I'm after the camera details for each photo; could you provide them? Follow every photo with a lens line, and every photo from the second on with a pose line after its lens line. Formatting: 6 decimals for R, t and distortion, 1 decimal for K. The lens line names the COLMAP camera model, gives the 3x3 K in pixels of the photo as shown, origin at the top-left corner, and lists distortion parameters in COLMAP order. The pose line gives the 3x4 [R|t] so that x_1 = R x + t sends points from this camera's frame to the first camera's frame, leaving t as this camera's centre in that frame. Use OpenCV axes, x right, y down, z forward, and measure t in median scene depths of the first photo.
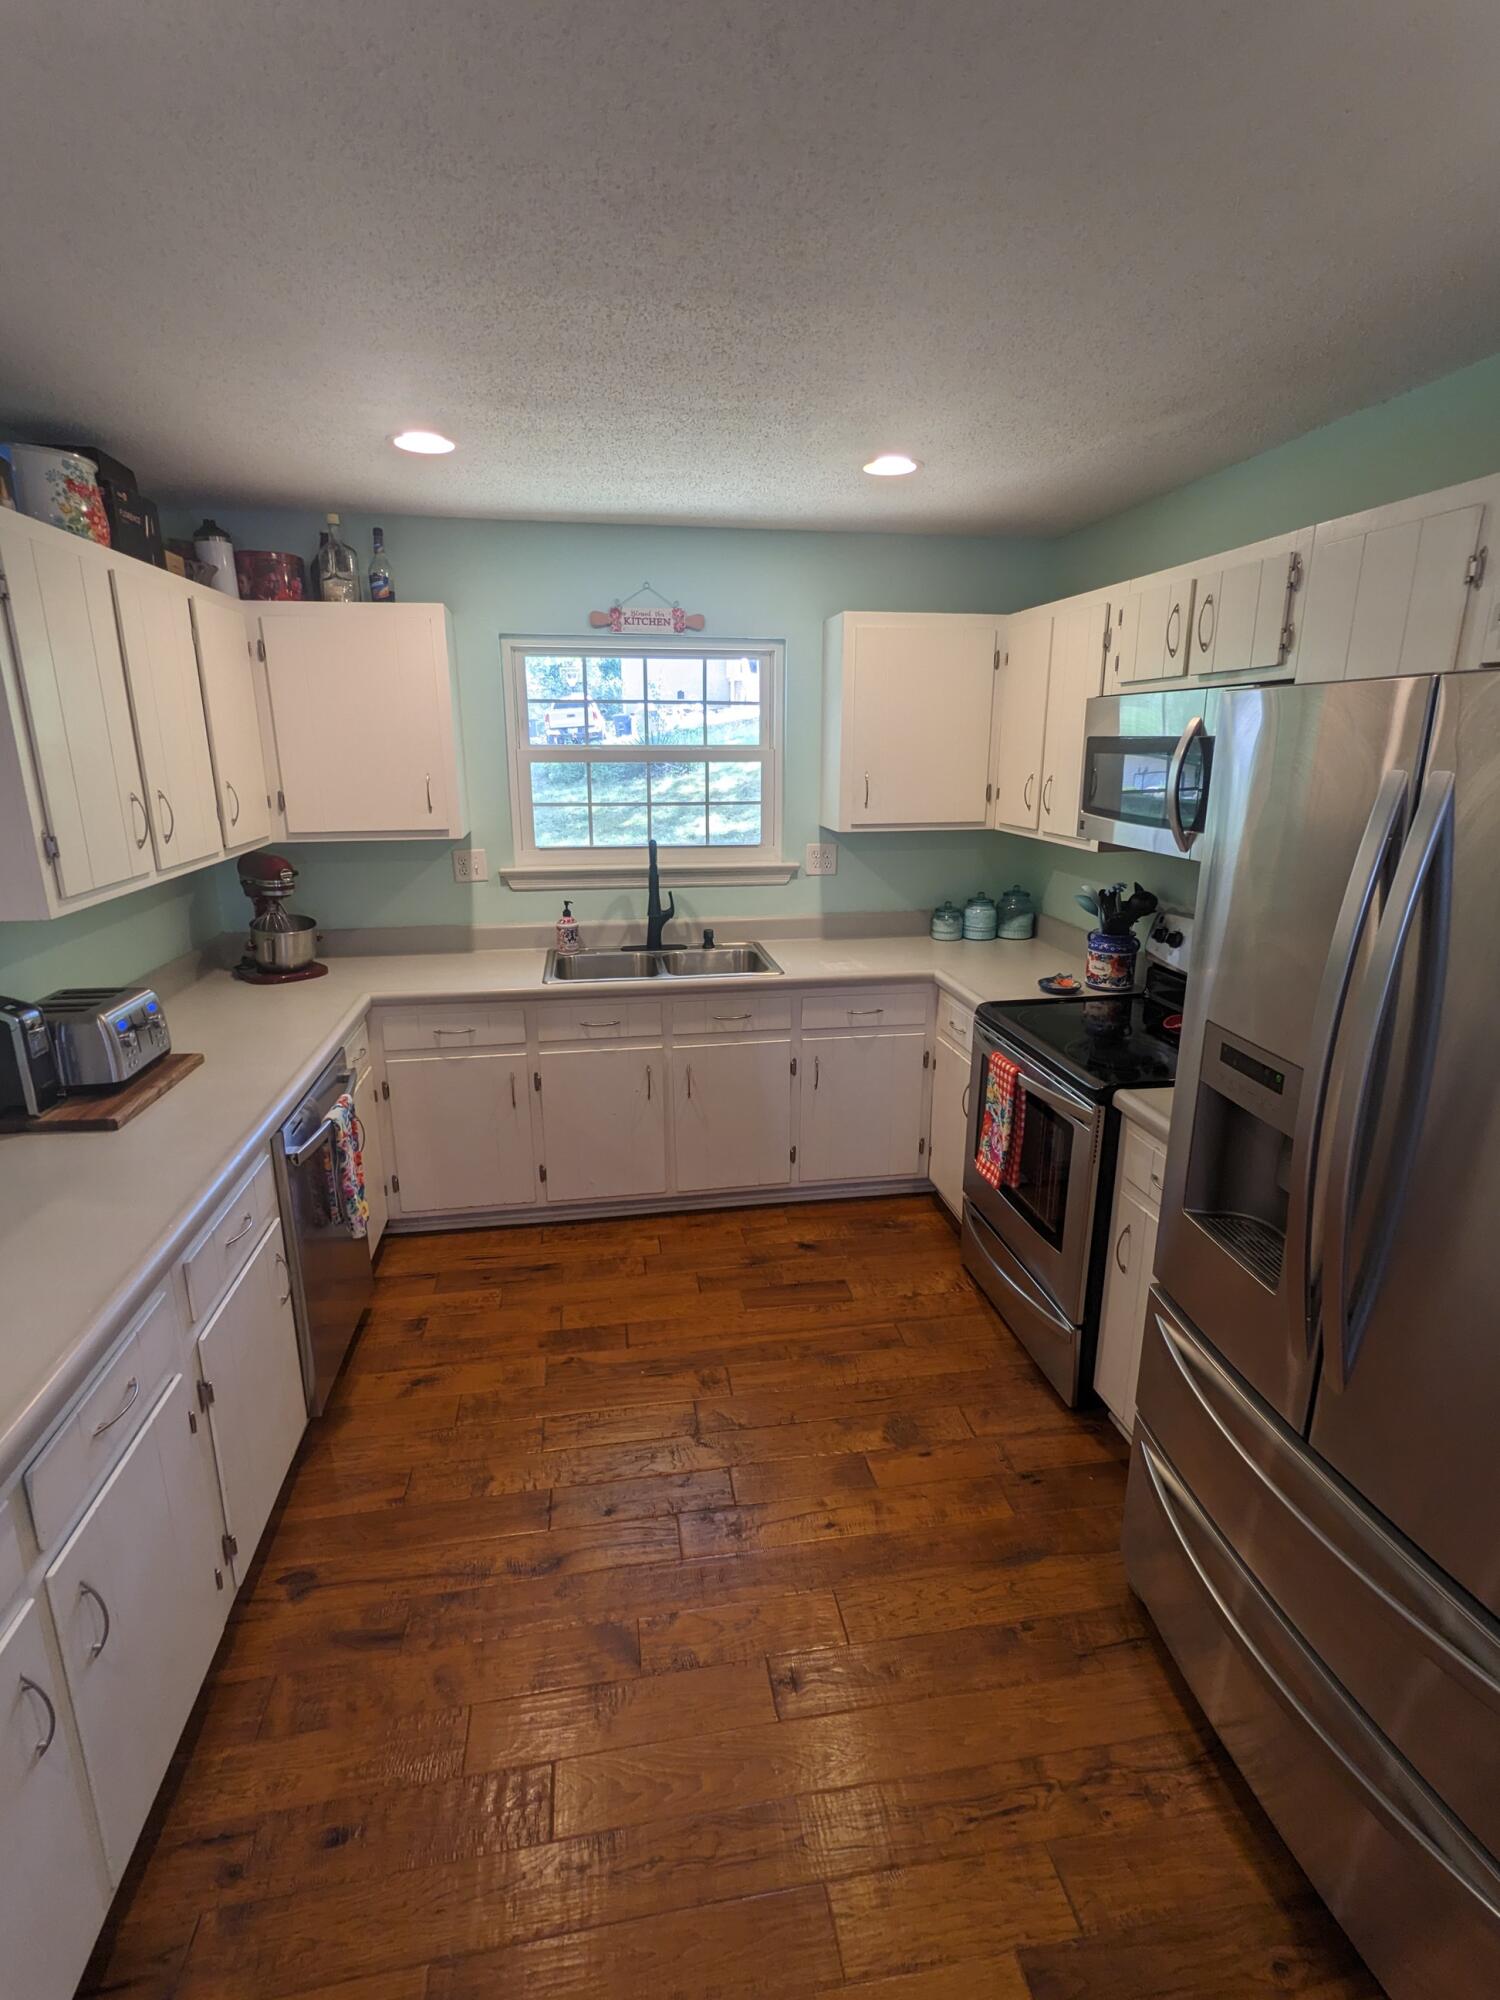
lens RADIAL K [[969.9, 0, 750.0], [0, 969.9, 1000.0], [0, 0, 1]] dist [0.000349, 0.000023]
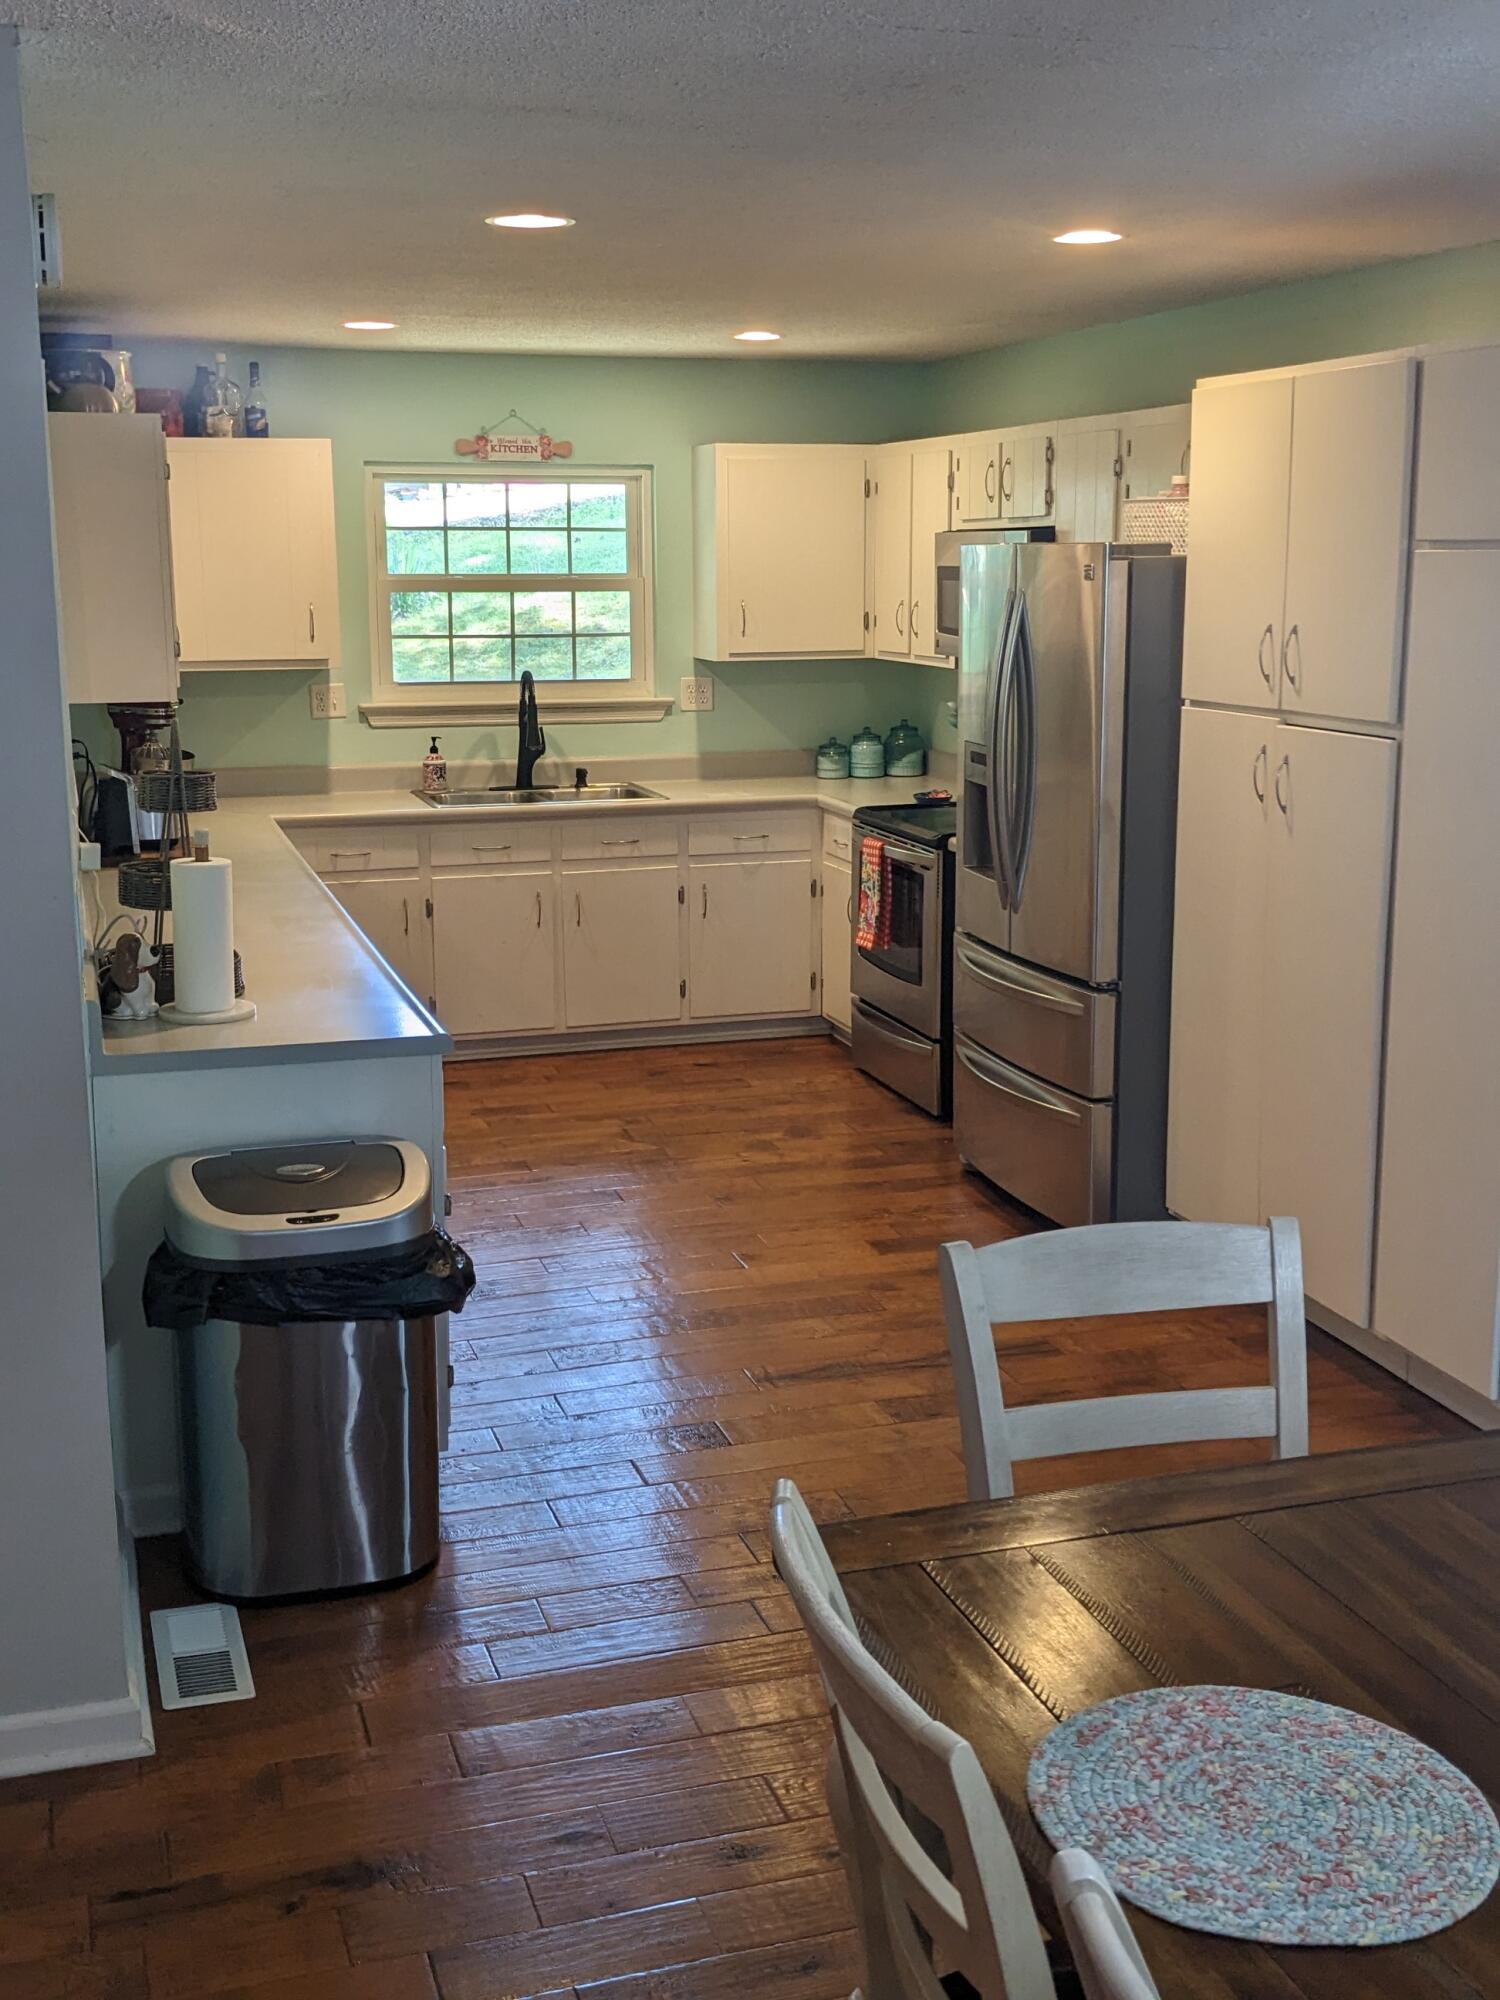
lens RADIAL K [[2326.3, 0, 750.0], [0, 2326.3, 1000.0], [0, 0, 1]] dist [0.084810, 0.002094]
pose [[0.990682, -0.029112, 0.133046, -0.197024], [0.038581, 0.996860, -0.069152, 0.329784], [-0.130615, 0.073641, 0.988694, -1.298139]]
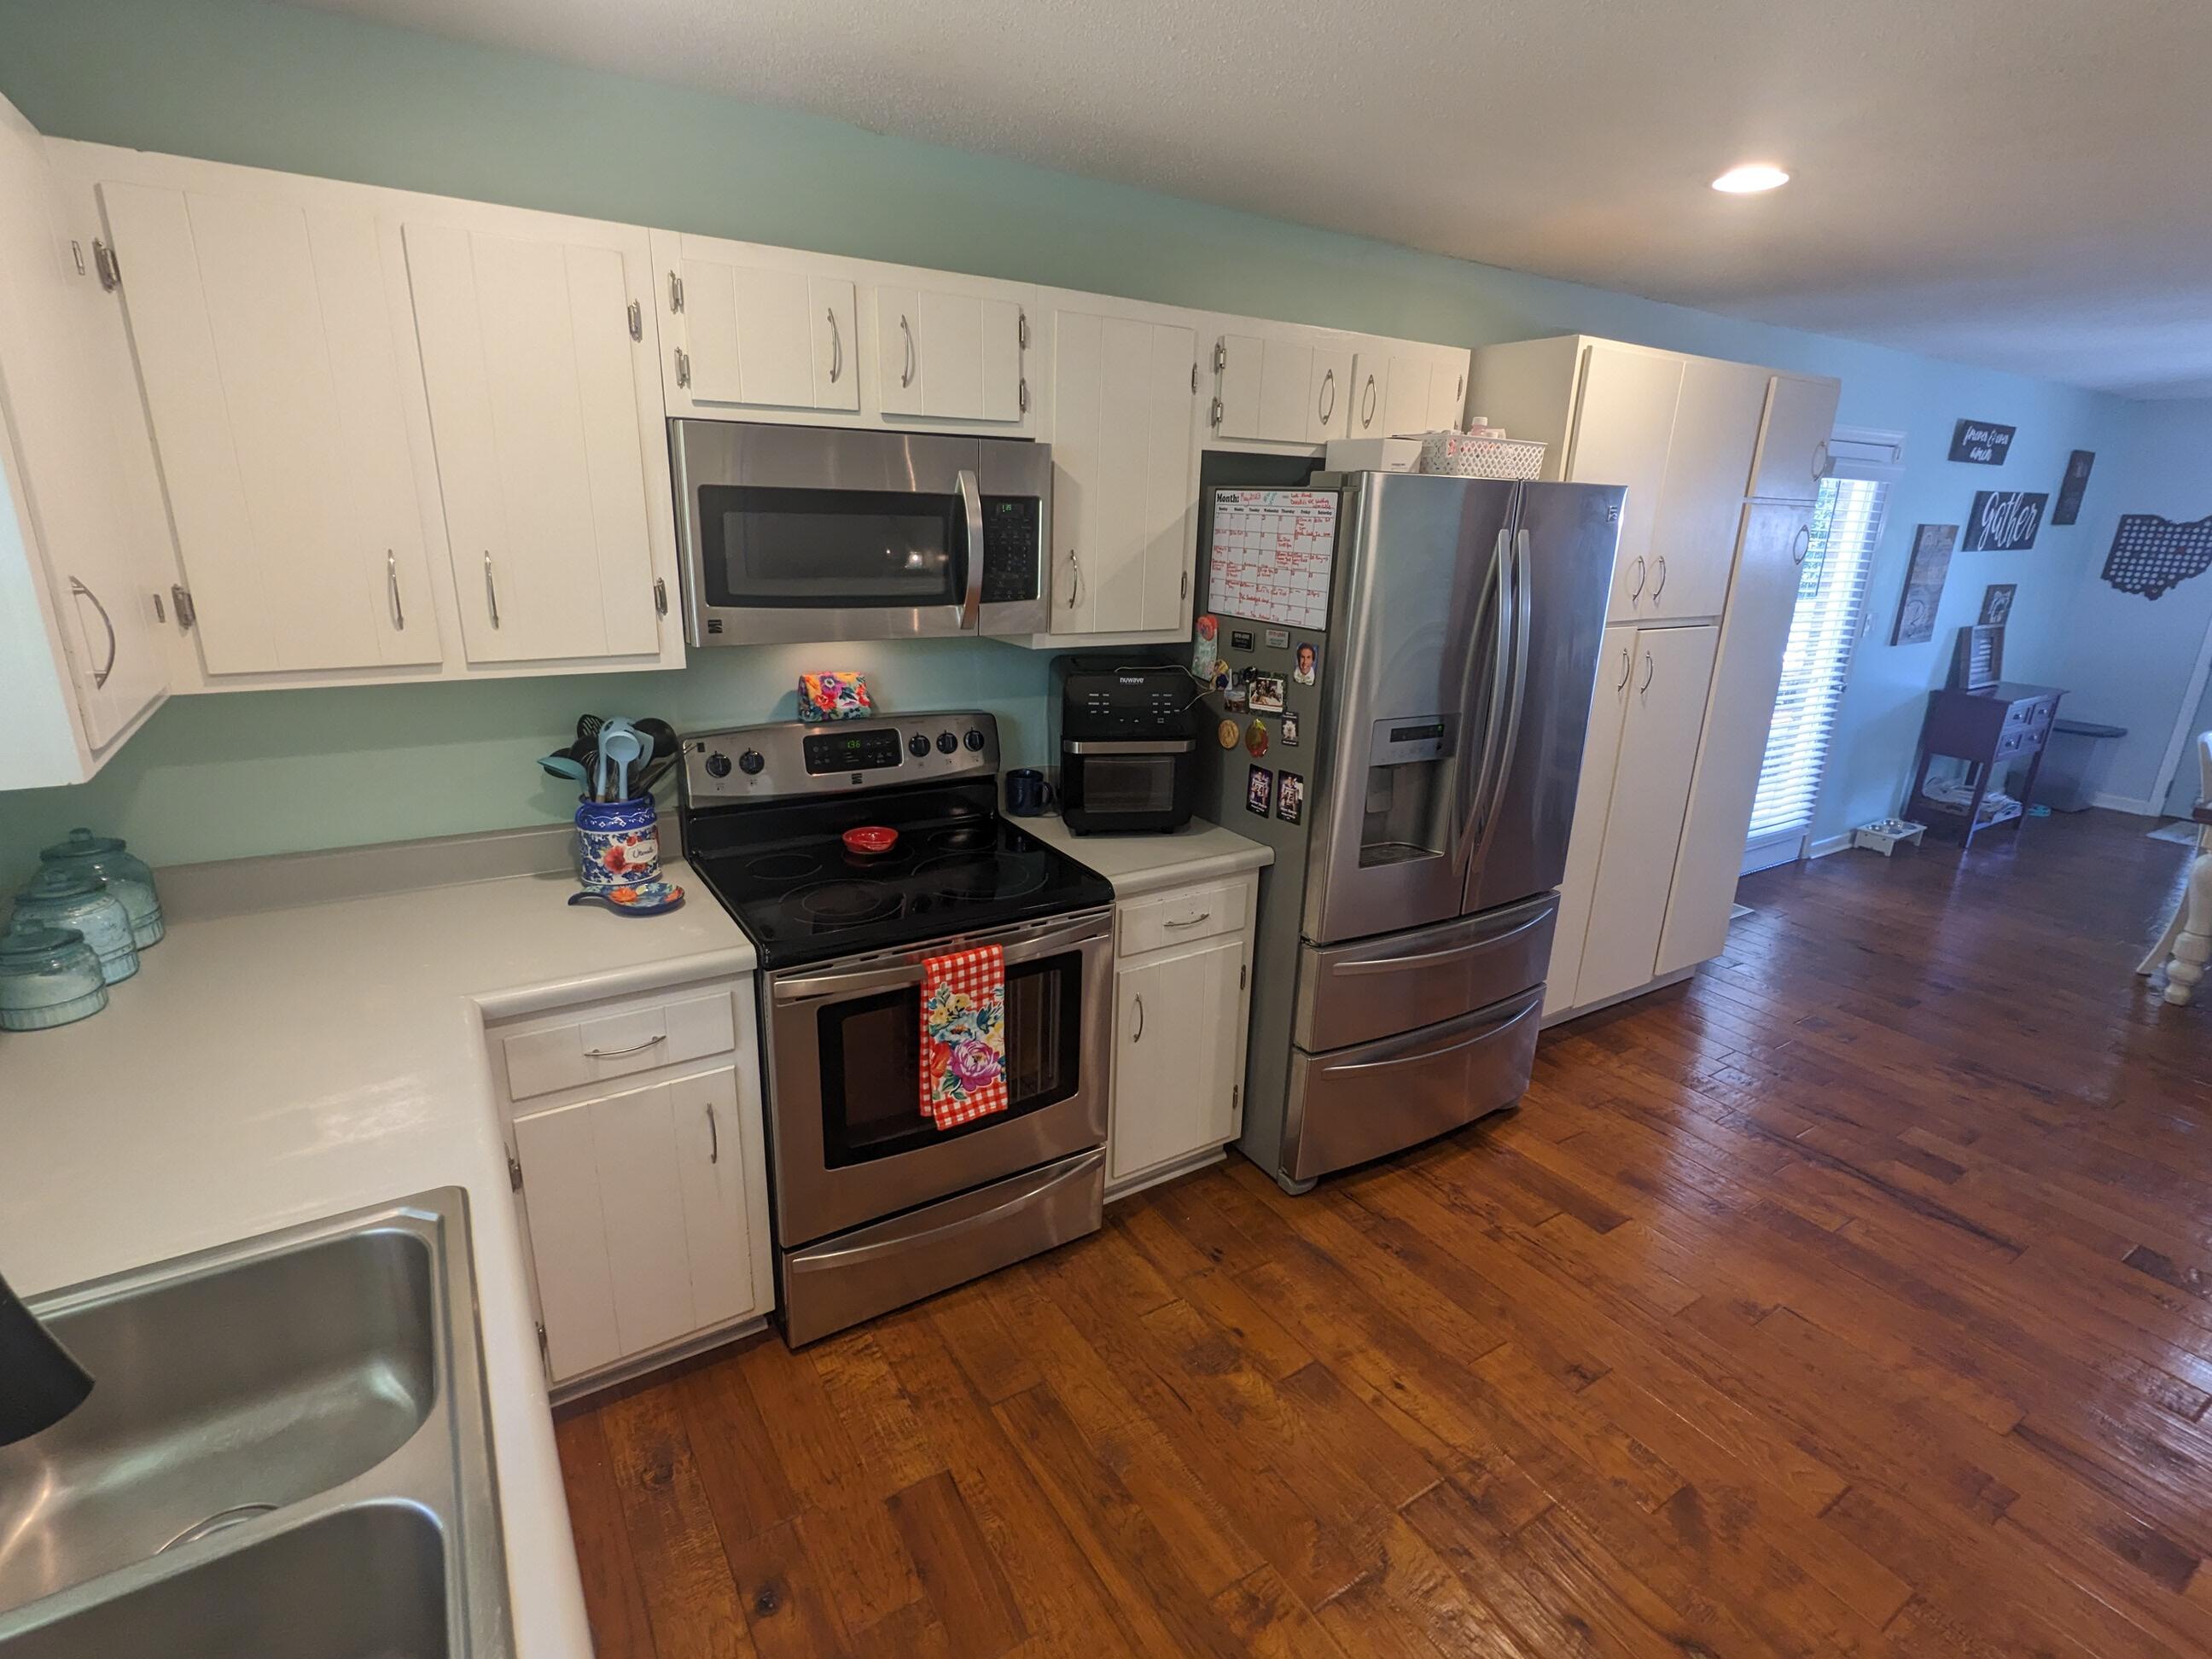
lens RADIAL K [[1072.7, 0, 1106.0], [0, 1072.7, 829.5], [0, 0, 1]] dist [0.000349, 0.000023]
pose [[-0.392811, -0.279976, 0.875964, -0.329183], [0.210262, 0.899954, 0.381932, -0.222895], [-0.895259, 0.334209, -0.294644, 0.829336]]
